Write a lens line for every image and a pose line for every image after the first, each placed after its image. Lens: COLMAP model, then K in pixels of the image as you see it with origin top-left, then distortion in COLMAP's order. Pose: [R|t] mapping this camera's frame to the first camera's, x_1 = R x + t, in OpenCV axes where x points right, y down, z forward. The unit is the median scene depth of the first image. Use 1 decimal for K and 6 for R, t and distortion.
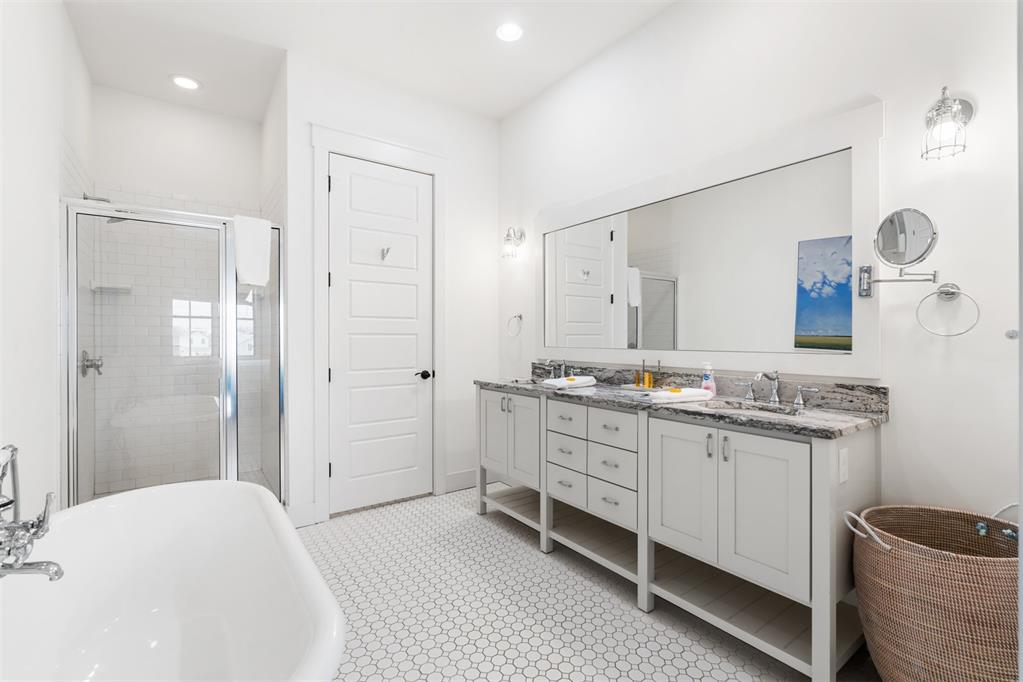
lens RADIAL K [[463.2, 0, 511.5], [0, 463.2, 336.5], [0, 0, 1]] dist [-0.001322, 0.001298]
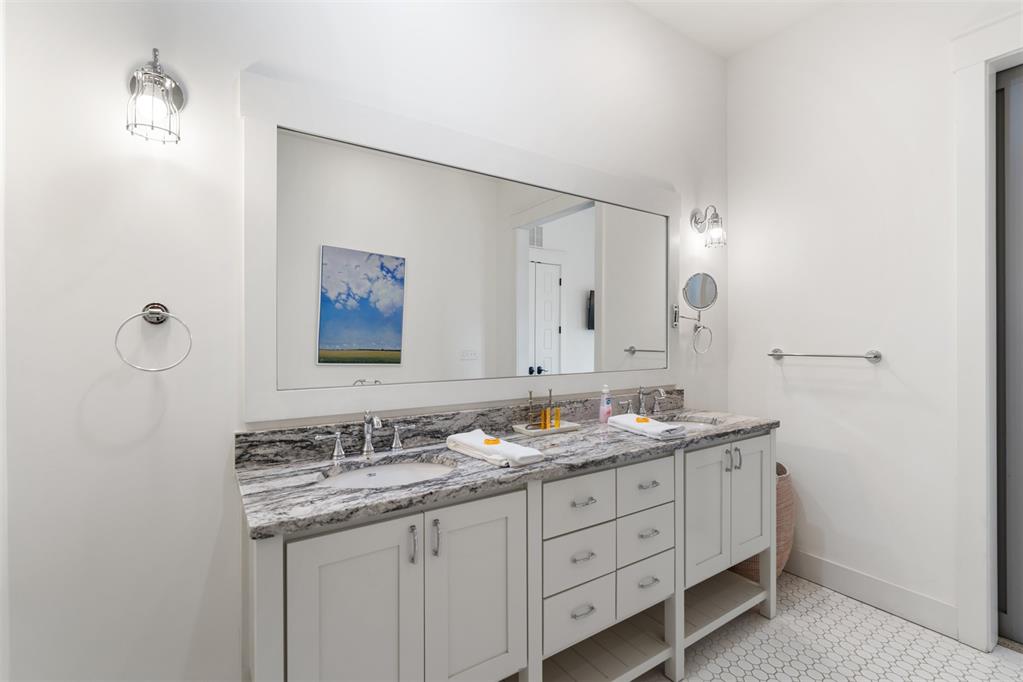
lens RADIAL K [[463.2, 0, 515.8], [0, 463.2, 344.2], [0, 0, 1]] dist [-0.001322, 0.001298]
pose [[0.038805, -0.008371, 0.999212, -0.329599], [0.003780, 0.999959, 0.008230, -0.022763], [-0.999240, 0.003457, 0.038835, 0.720933]]
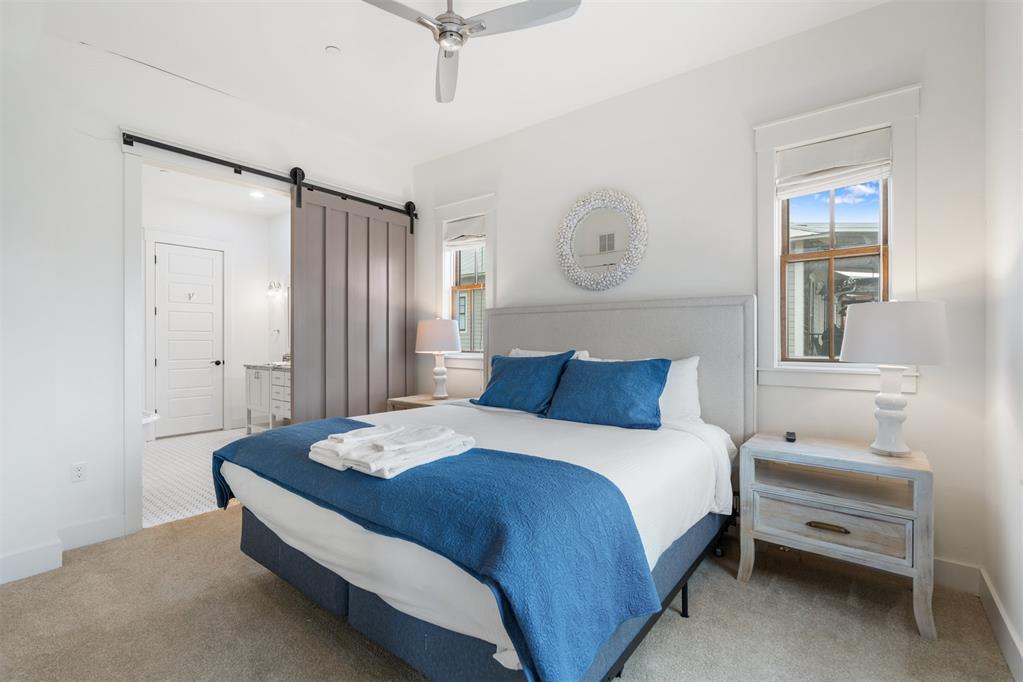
lens RADIAL K [[463.2, 0, 516.8], [0, 463.2, 340.0], [0, 0, 1]] dist [-0.001322, 0.001298]
pose [[0.959222, -0.002868, 0.282640, 0.418803], [0.002825, 0.999996, 0.000557, -0.004120], [-0.282641, 0.000264, 0.959226, -1.051511]]
